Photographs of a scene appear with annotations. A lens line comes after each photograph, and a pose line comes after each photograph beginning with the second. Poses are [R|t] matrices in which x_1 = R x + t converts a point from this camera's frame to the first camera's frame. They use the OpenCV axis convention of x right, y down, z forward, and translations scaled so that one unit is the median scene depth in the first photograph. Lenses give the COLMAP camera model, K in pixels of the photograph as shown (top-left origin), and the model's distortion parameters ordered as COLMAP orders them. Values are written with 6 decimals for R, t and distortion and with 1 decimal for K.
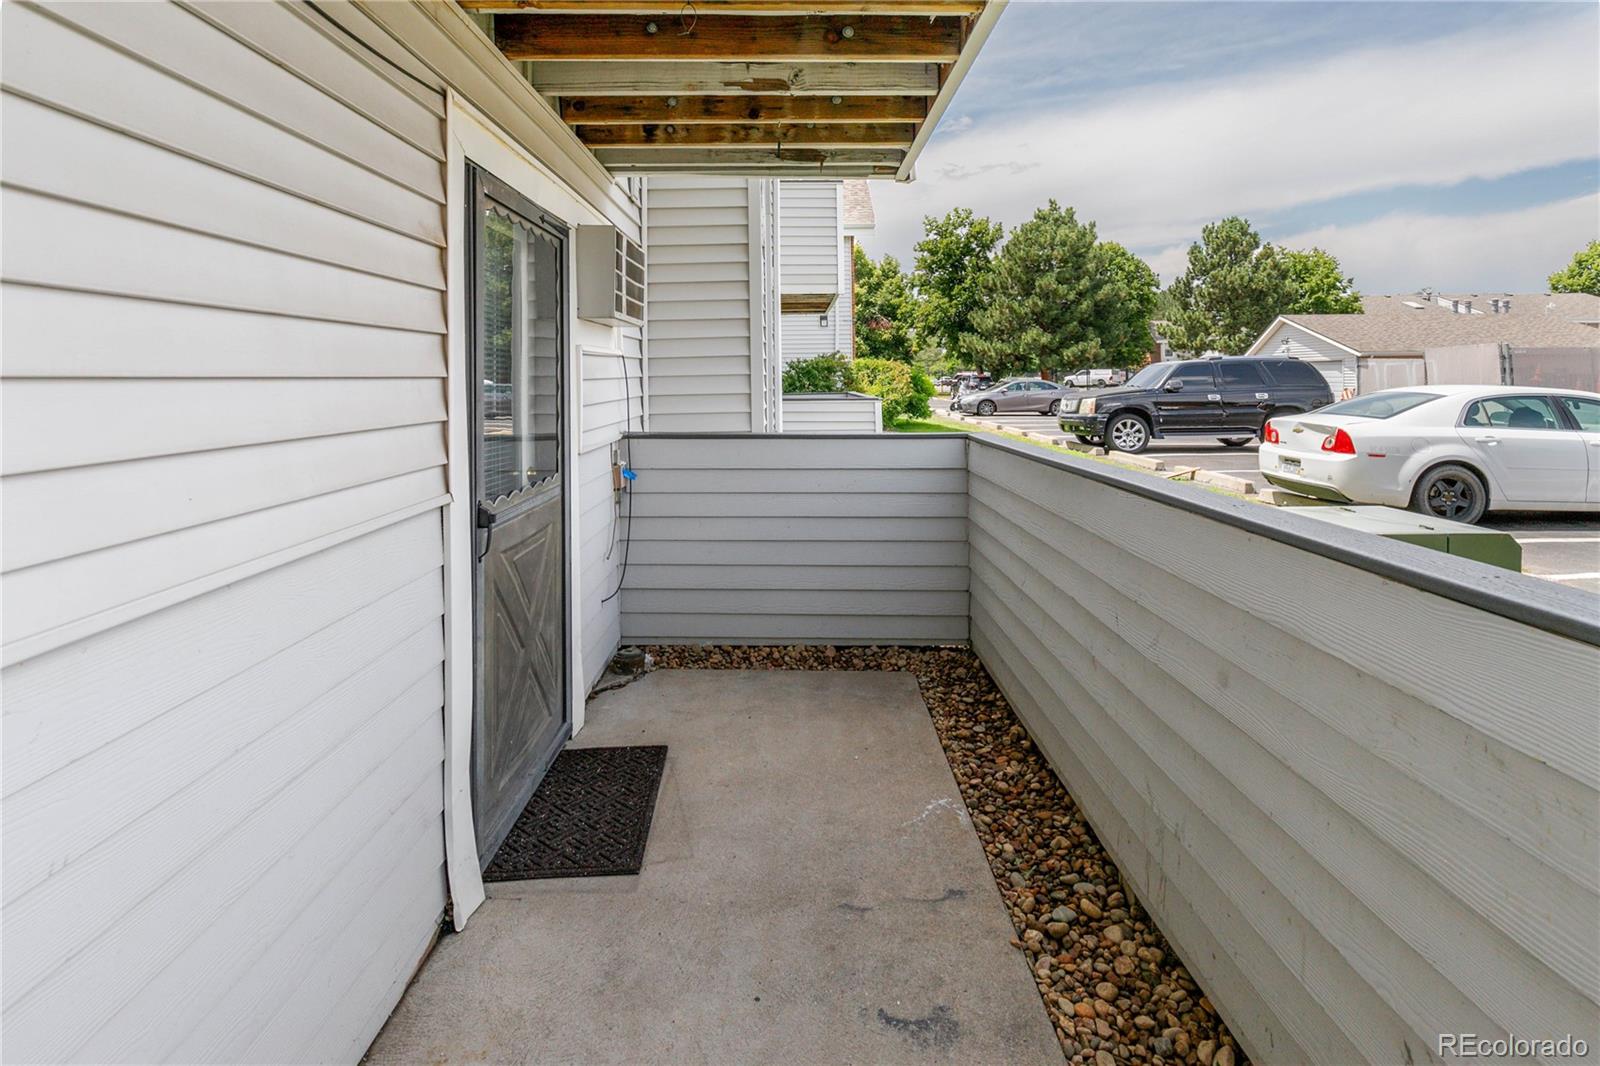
lens RADIAL K [[735.7, 0, 797.1], [0, 735.7, 368.3], [0, 0, 1]] dist [0.013178, -0.003391]
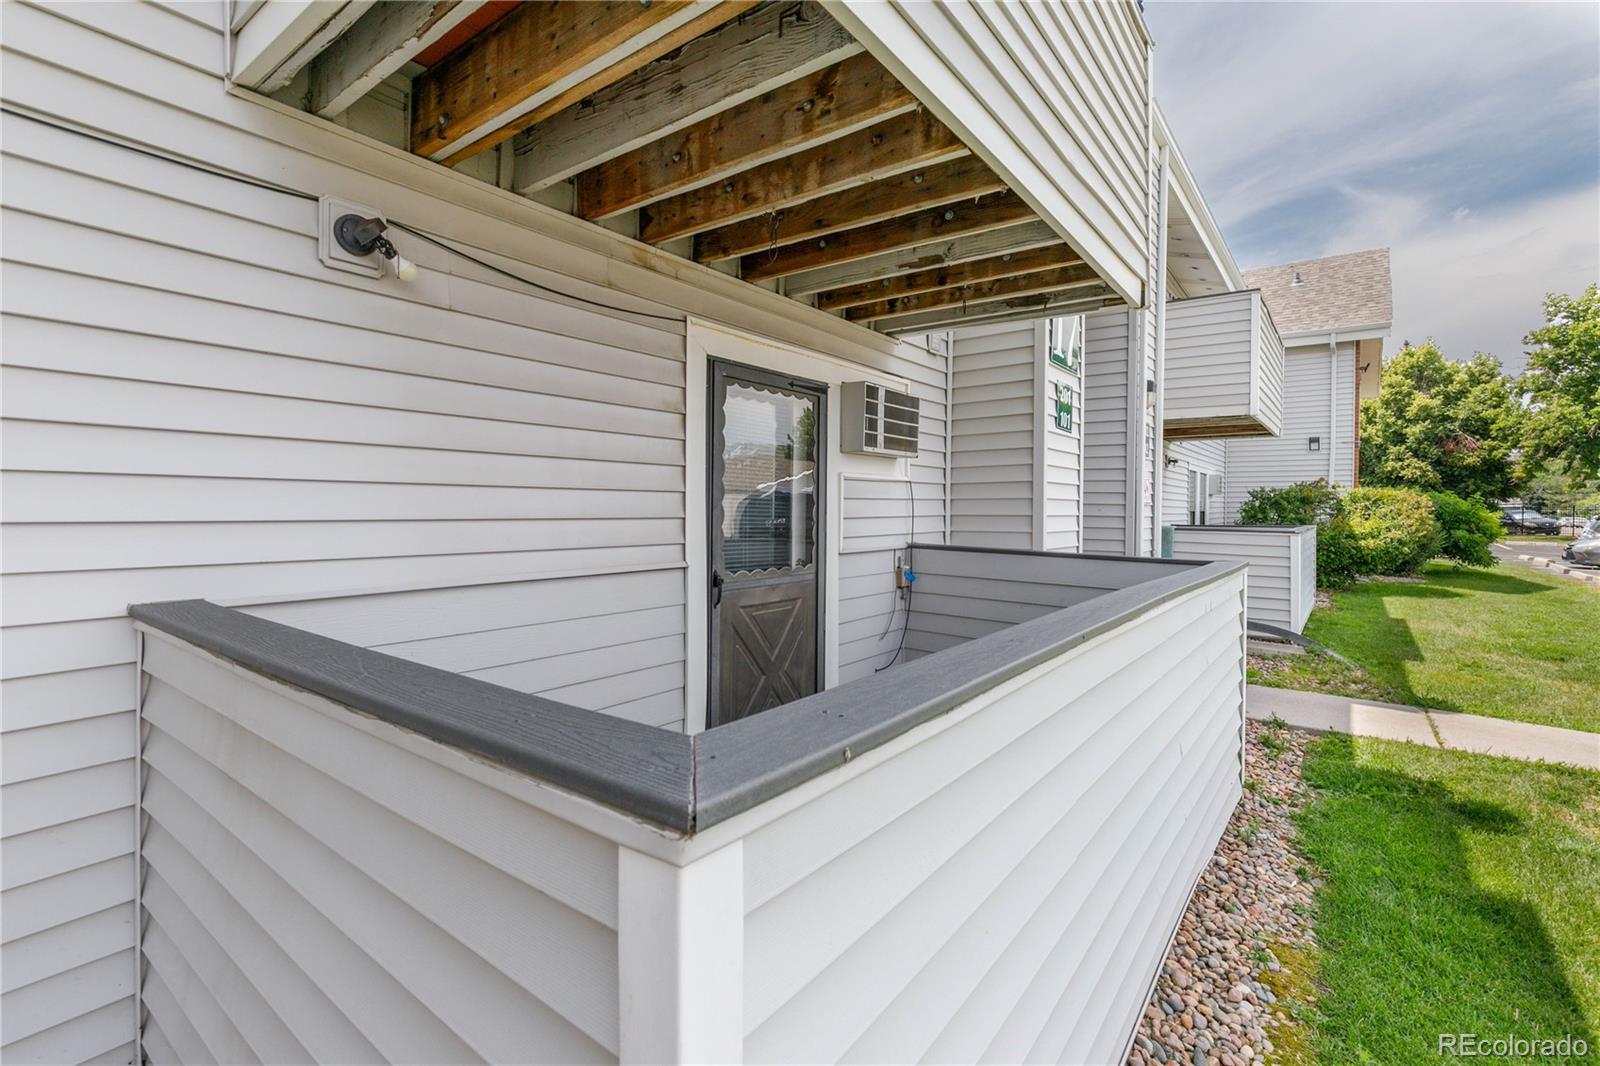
lens RADIAL K [[735.7, 0, 847.8], [0, 735.7, 504.9], [0, 0, 1]] dist [0.013178, -0.003391]
pose [[0.800664, 0.014842, -0.598930, 0.426053], [-0.010317, 0.999886, 0.010986, 0.010585], [0.599025, -0.002617, 0.800726, -0.056890]]
